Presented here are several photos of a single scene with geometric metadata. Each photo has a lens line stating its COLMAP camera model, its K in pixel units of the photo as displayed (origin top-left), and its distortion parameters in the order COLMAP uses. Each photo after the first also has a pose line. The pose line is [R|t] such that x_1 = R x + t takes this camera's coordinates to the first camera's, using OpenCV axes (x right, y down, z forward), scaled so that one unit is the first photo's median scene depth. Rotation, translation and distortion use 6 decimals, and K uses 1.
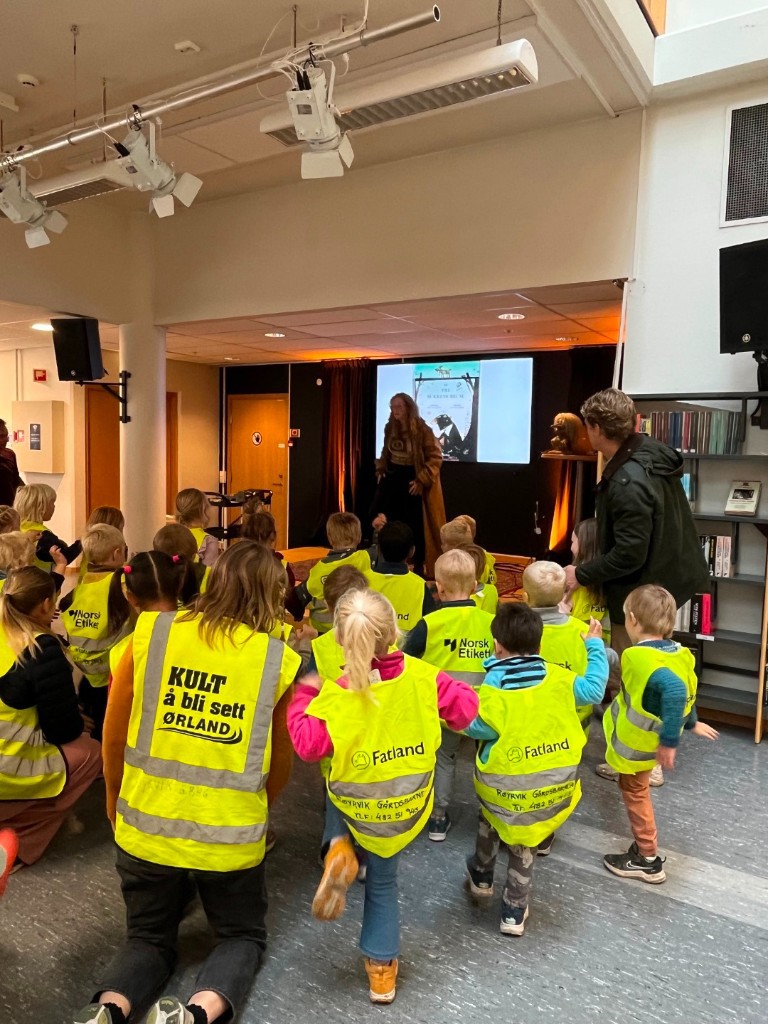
lens RADIAL K [[731.7, 0, 387.9], [0, 731.7, 515.4], [0, 0, 1]] dist [-0.009457, -0.000943]
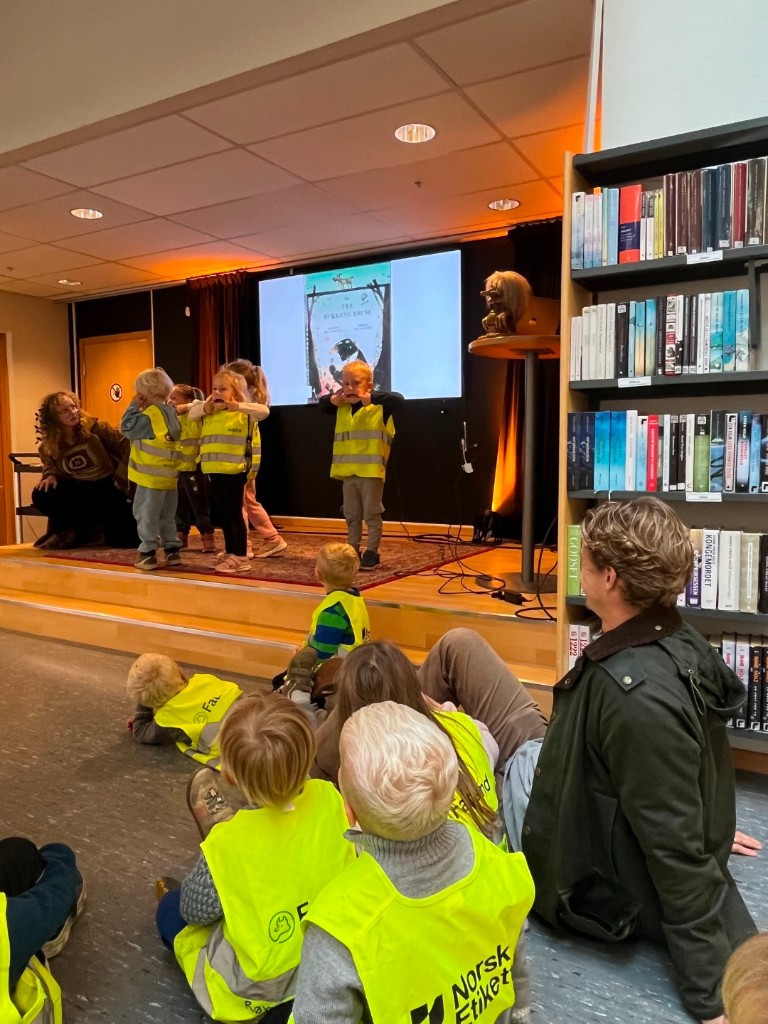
lens RADIAL K [[731.7, 0, 380.3], [0, 731.7, 507.9], [0, 0, 1]] dist [-0.009457, -0.000943]
pose [[0.998167, -0.032771, 0.050888, 0.068389], [0.033543, 0.999334, -0.014388, 0.044801], [-0.050383, 0.016068, 0.998601, 0.264275]]
